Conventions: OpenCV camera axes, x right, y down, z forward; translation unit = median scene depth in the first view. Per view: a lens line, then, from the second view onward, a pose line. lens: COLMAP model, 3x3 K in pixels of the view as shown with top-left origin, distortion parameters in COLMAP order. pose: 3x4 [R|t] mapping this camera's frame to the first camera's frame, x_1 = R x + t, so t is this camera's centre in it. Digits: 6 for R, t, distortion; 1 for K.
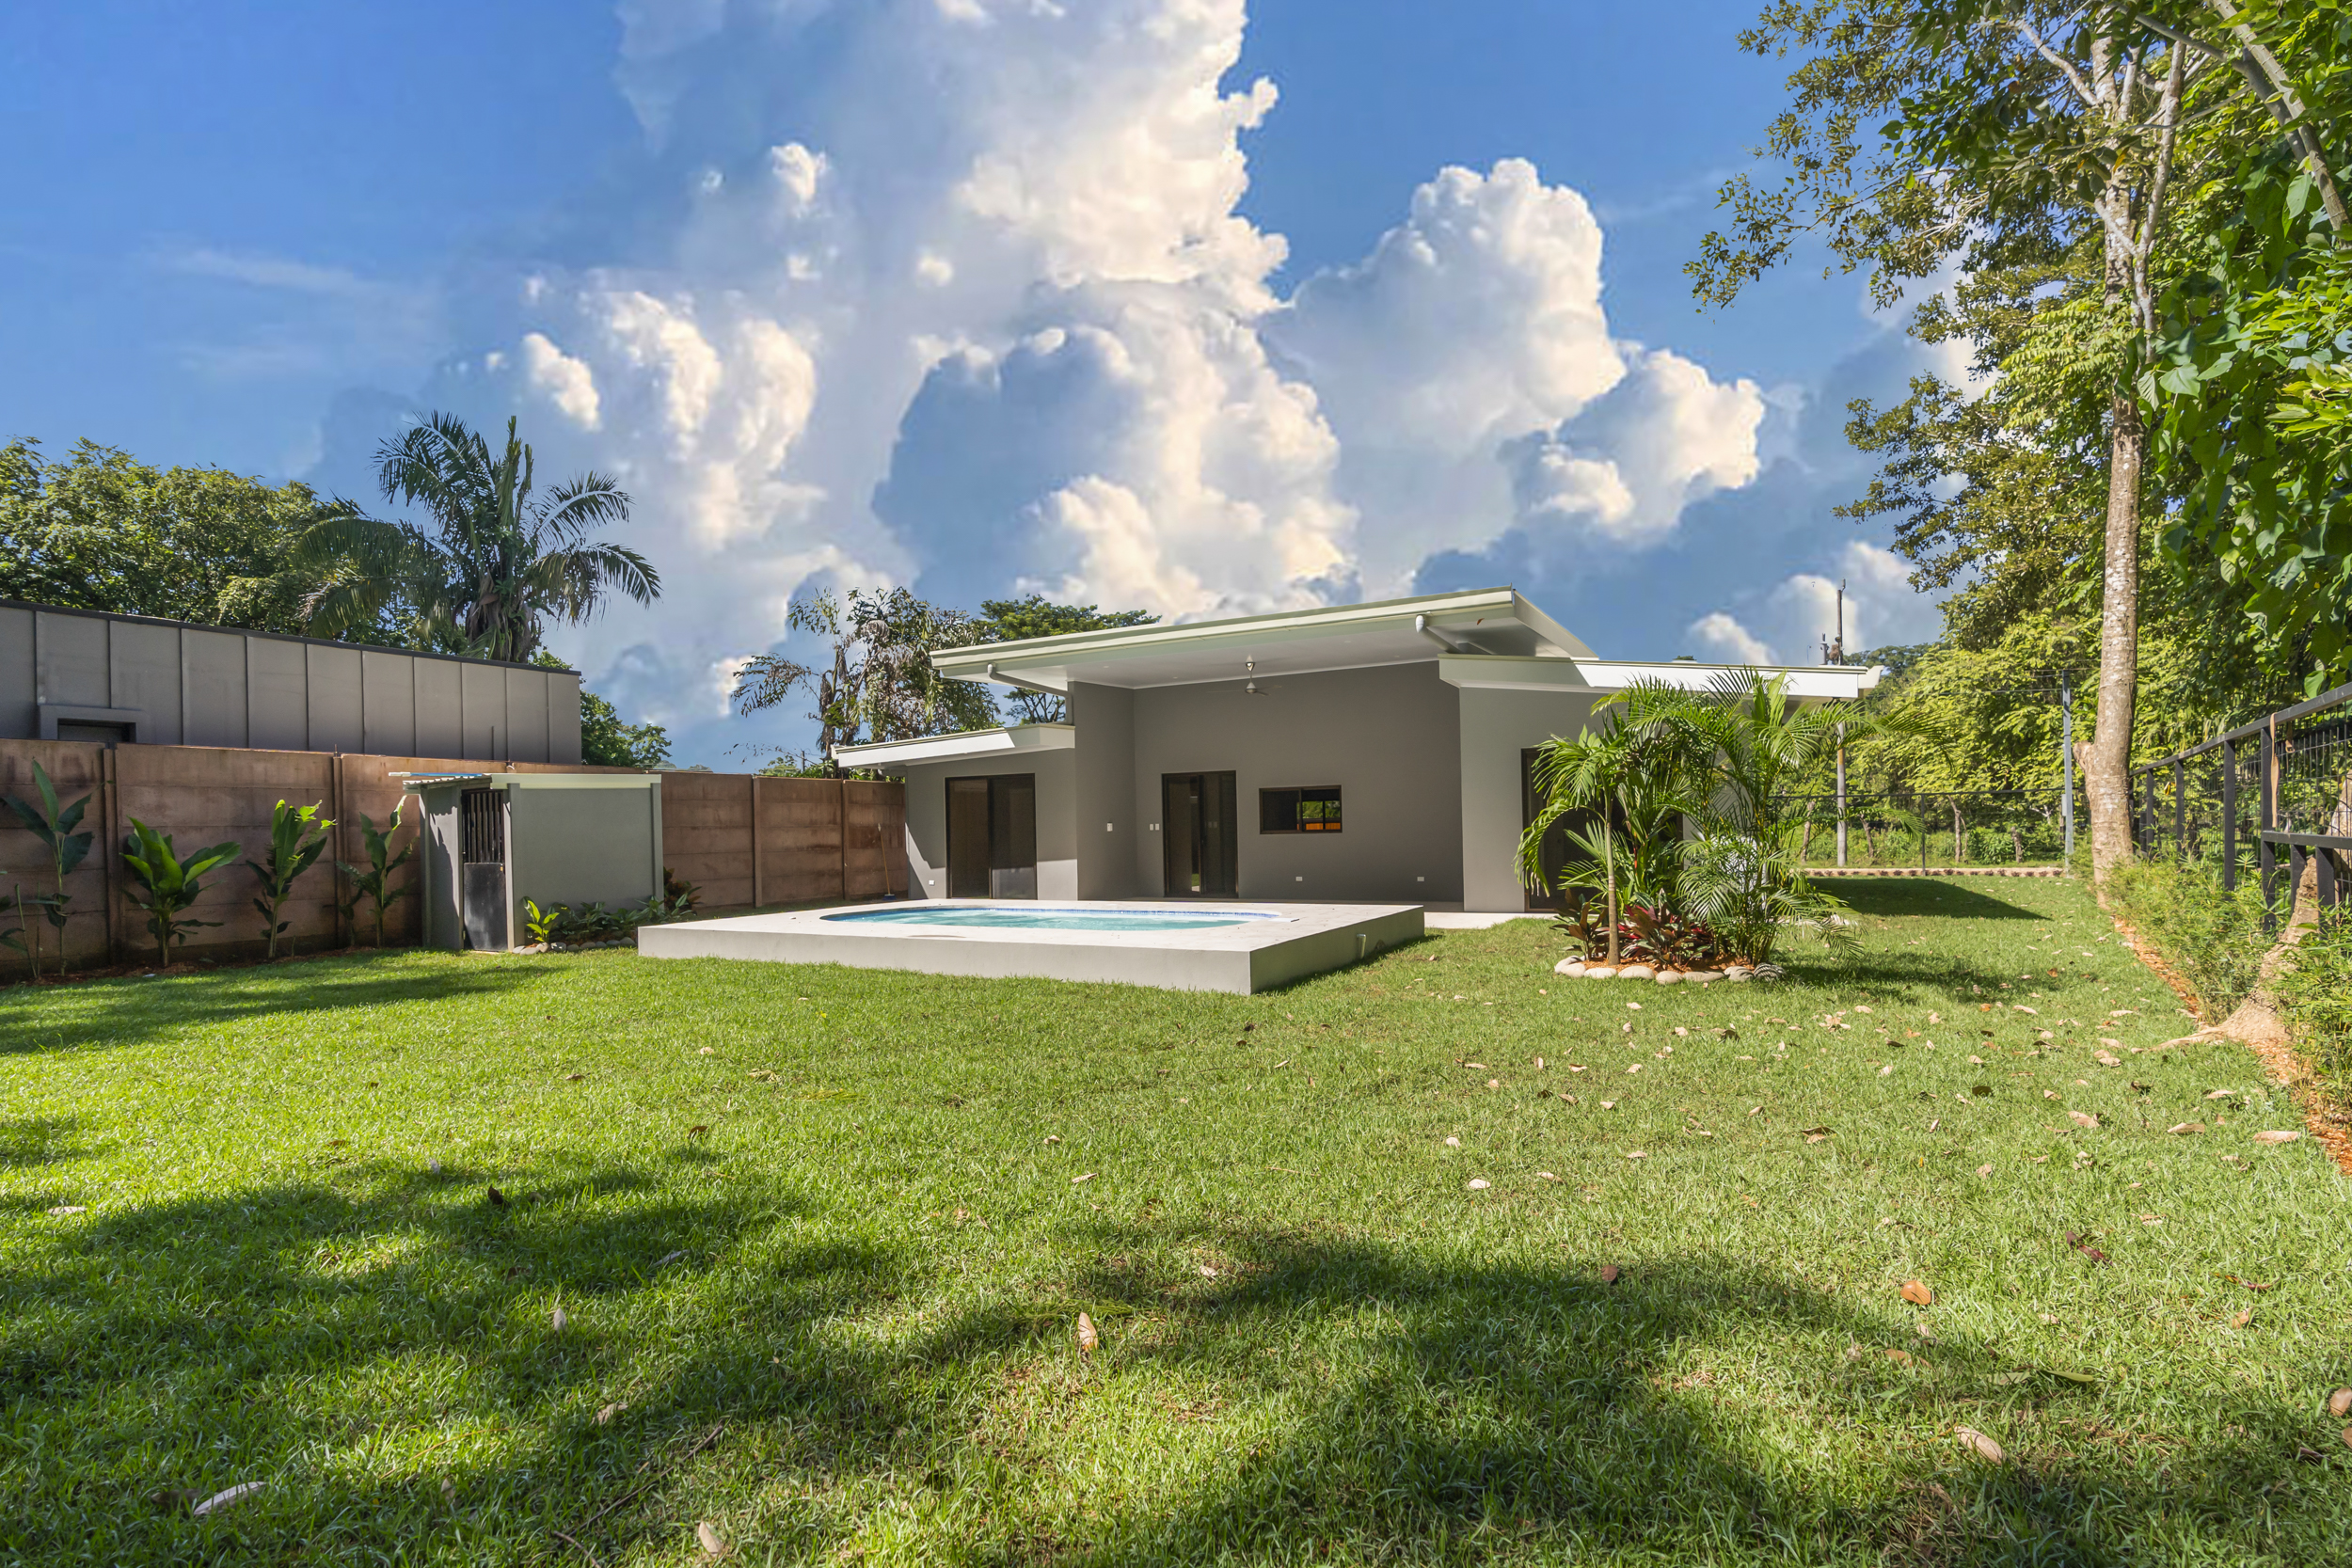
lens RADIAL K [[1117.4, 0, 1169.8], [0, 1117.4, 832.6], [0, 0, 1]] dist [-0.001982, -0.000208]
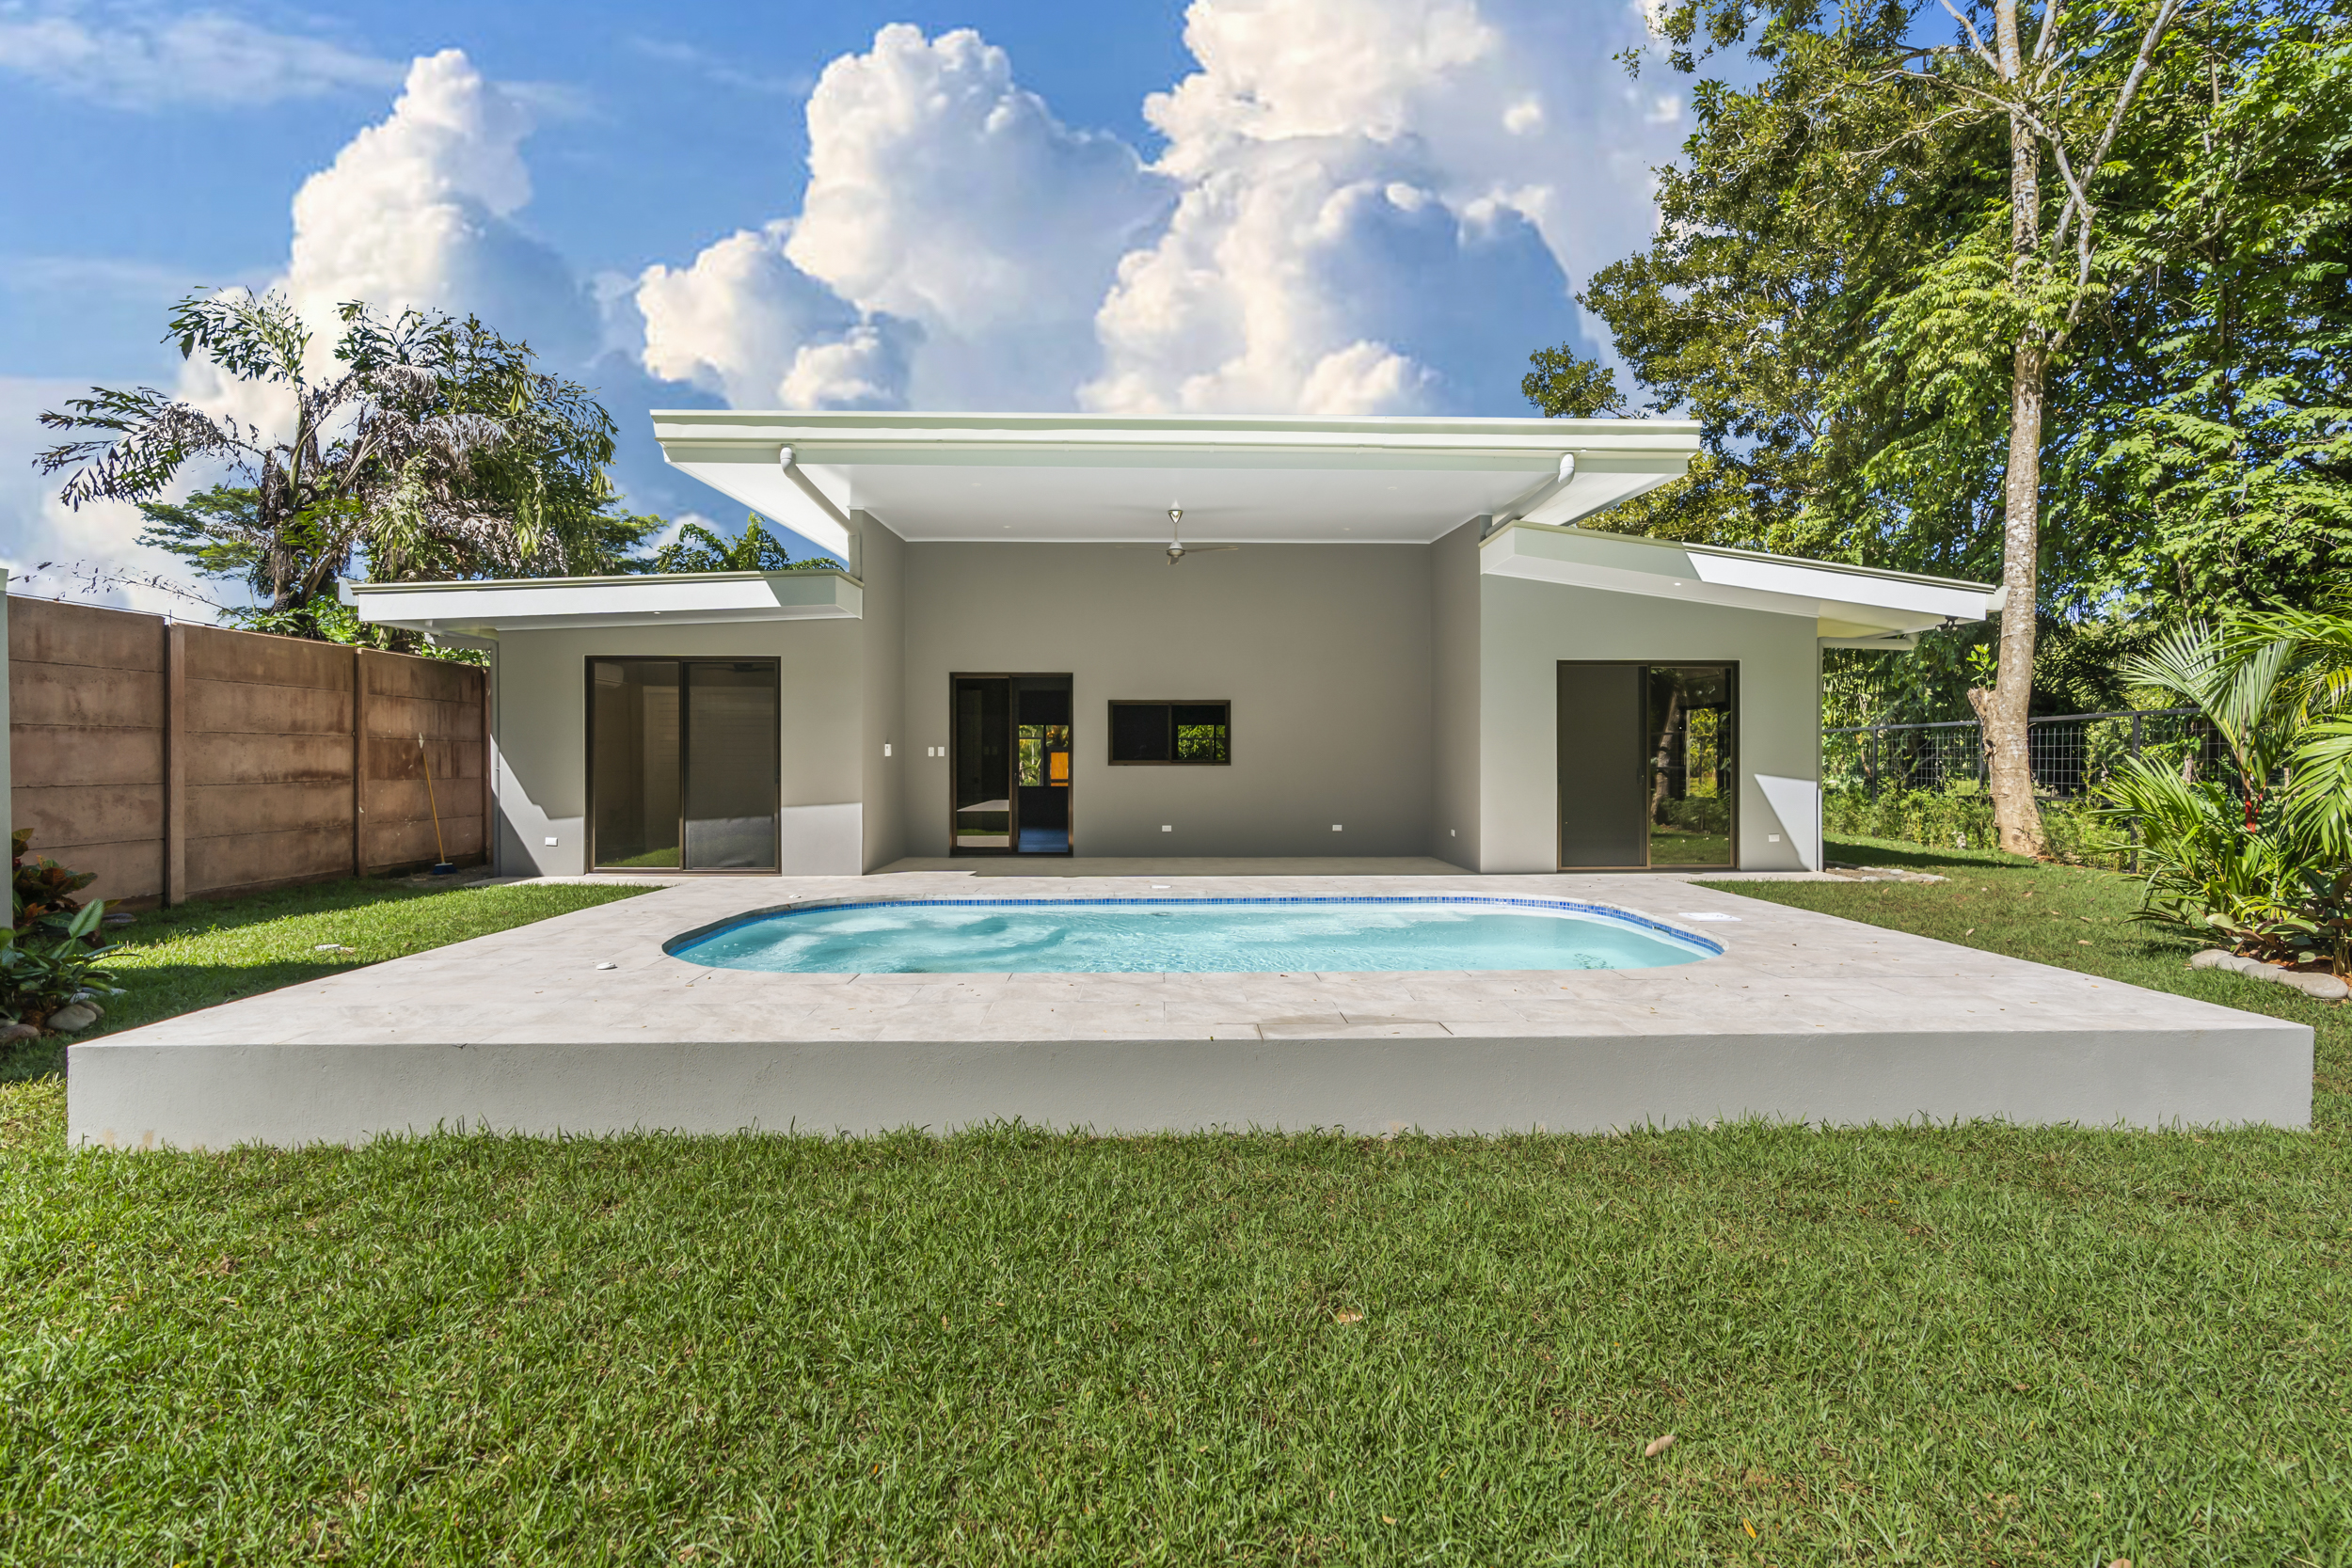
lens RADIAL K [[1105.8, 0, 1178.2], [0, 1105.8, 761.5], [0, 0, 1]] dist [-0.002819, -0.001161]
pose [[0.857282, 0.018563, 0.514512, -0.233636], [-0.016483, 0.999827, -0.008609, 0.004217], [-0.514582, -0.001100, 0.857440, 0.369336]]
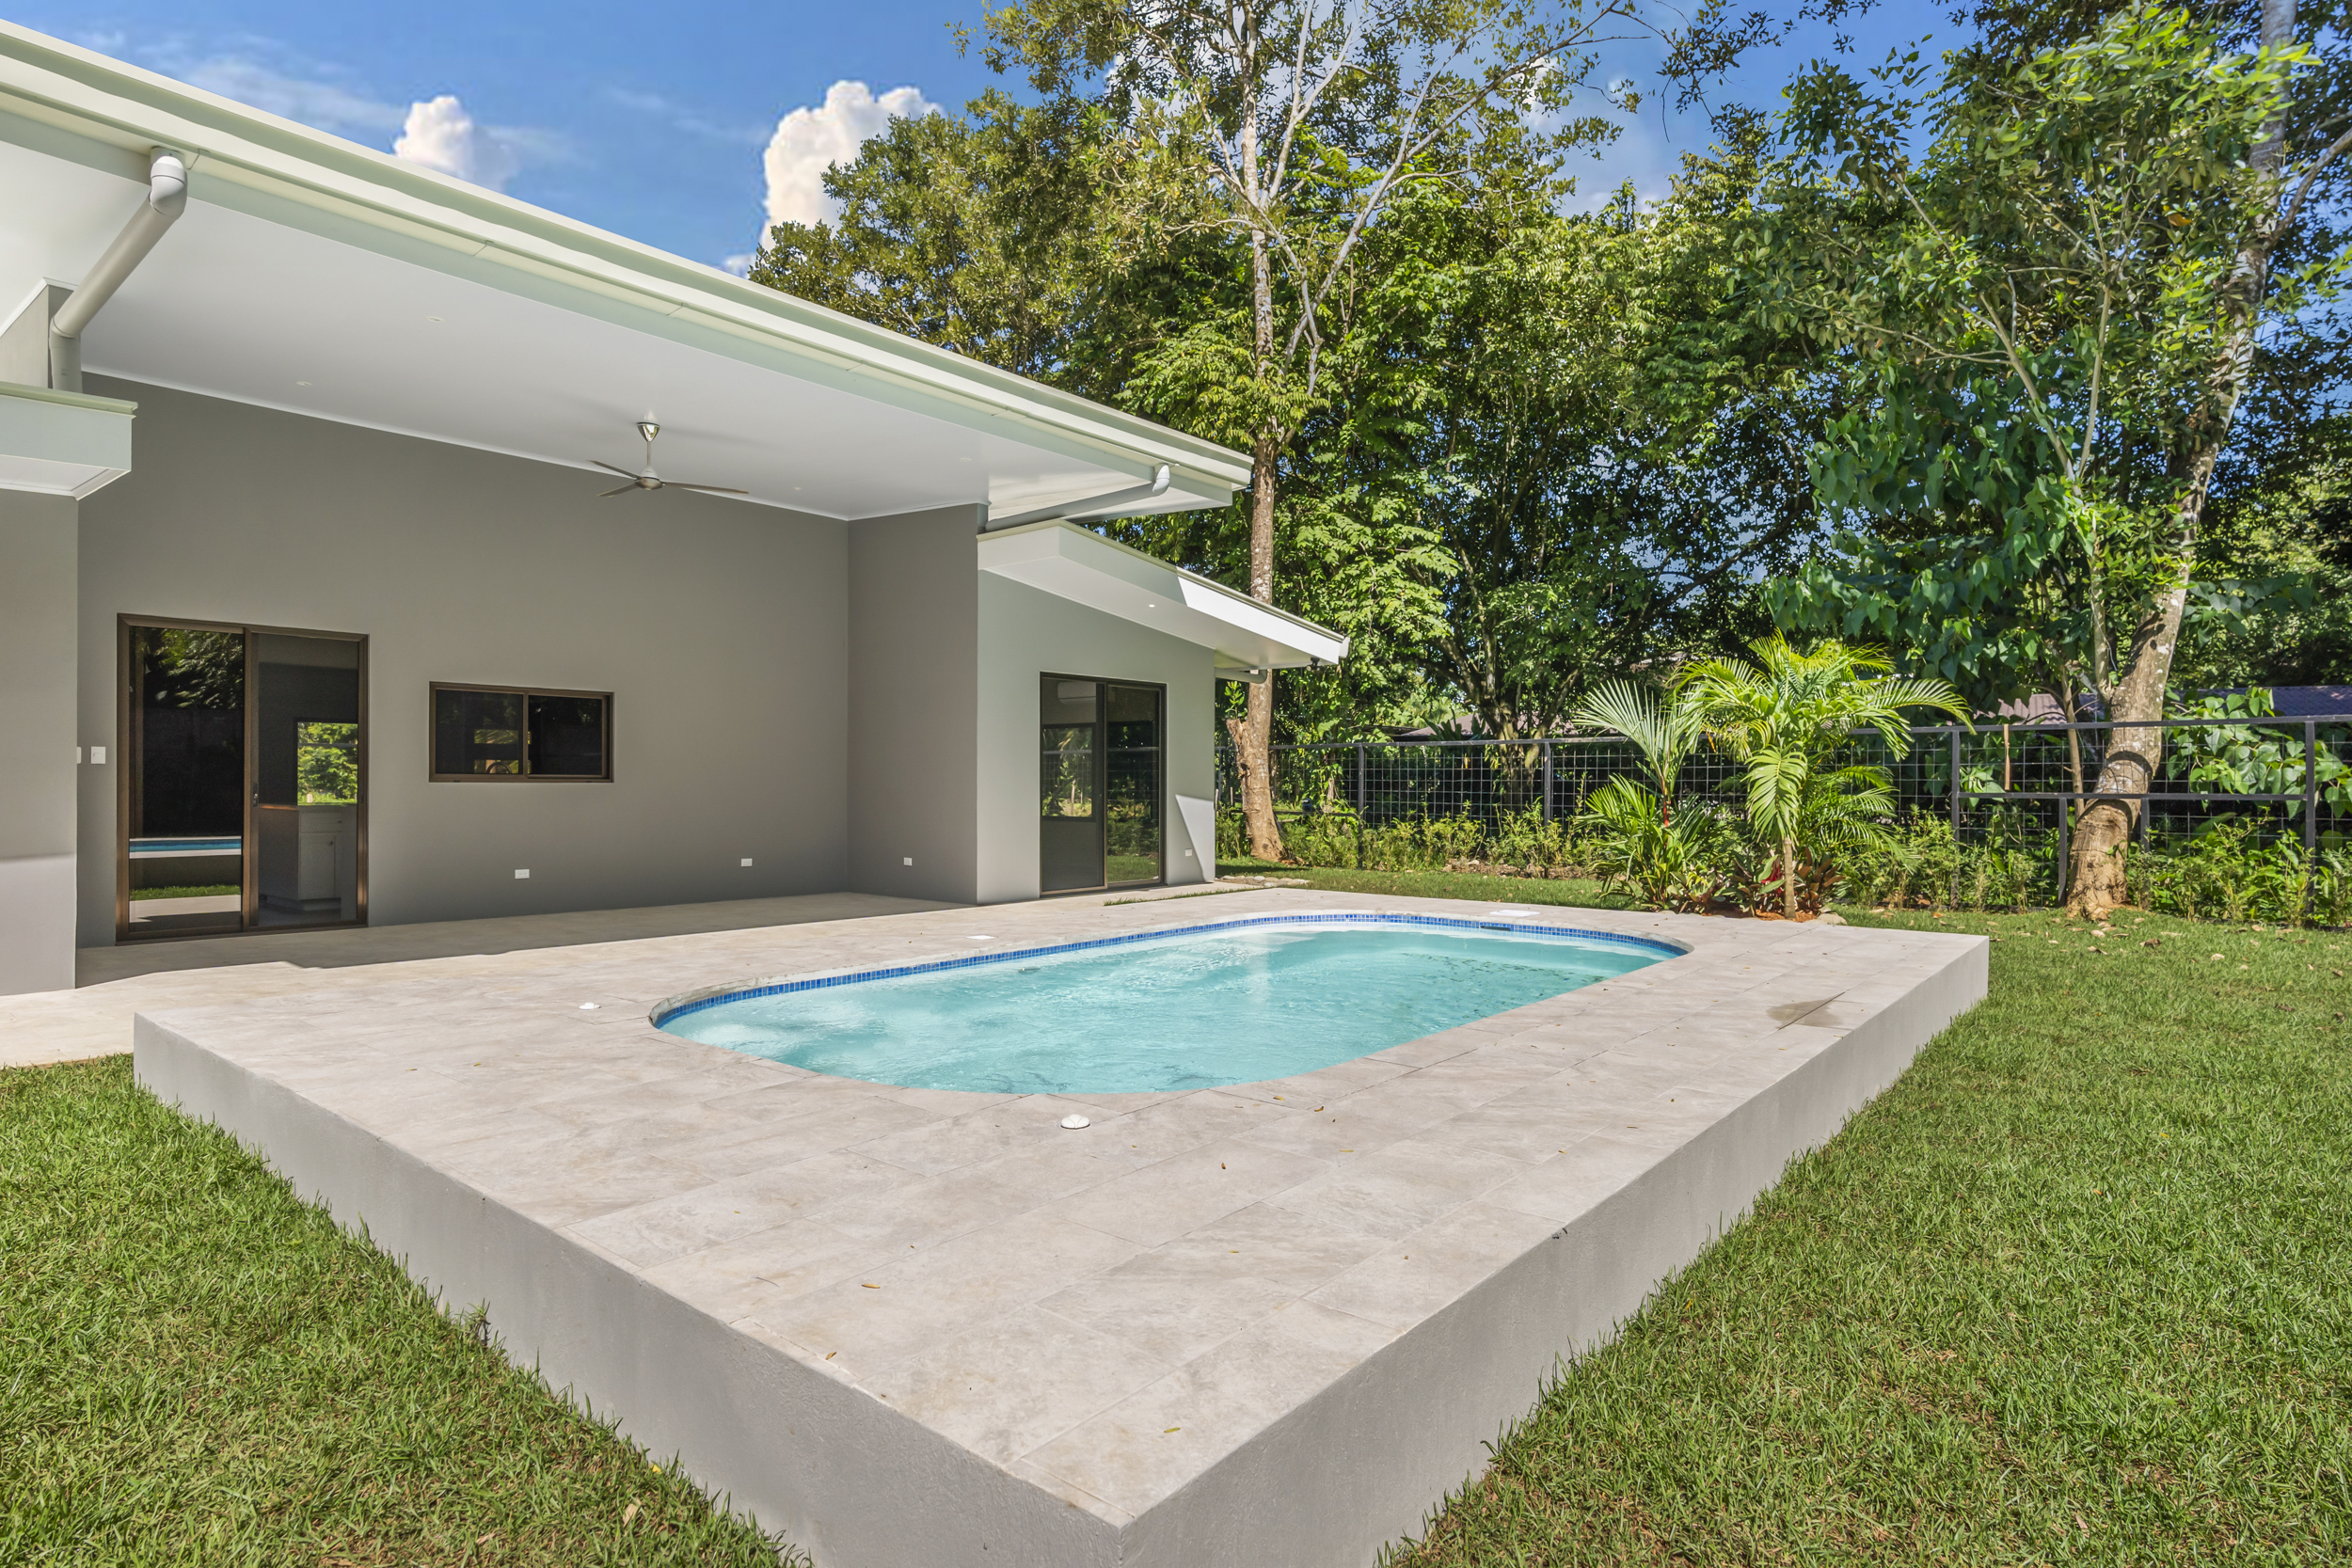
lens RADIAL K [[1256.9, 0, 1176.0], [0, 1256.9, 784.0], [0, 0, 1]] dist [0.001113, 0.002902]
pose [[0.176368, 0.019769, 0.984126, -0.363956], [-0.008574, 0.999791, -0.018547, 0.009054], [-0.984287, -0.005166, 0.176501, 0.588680]]
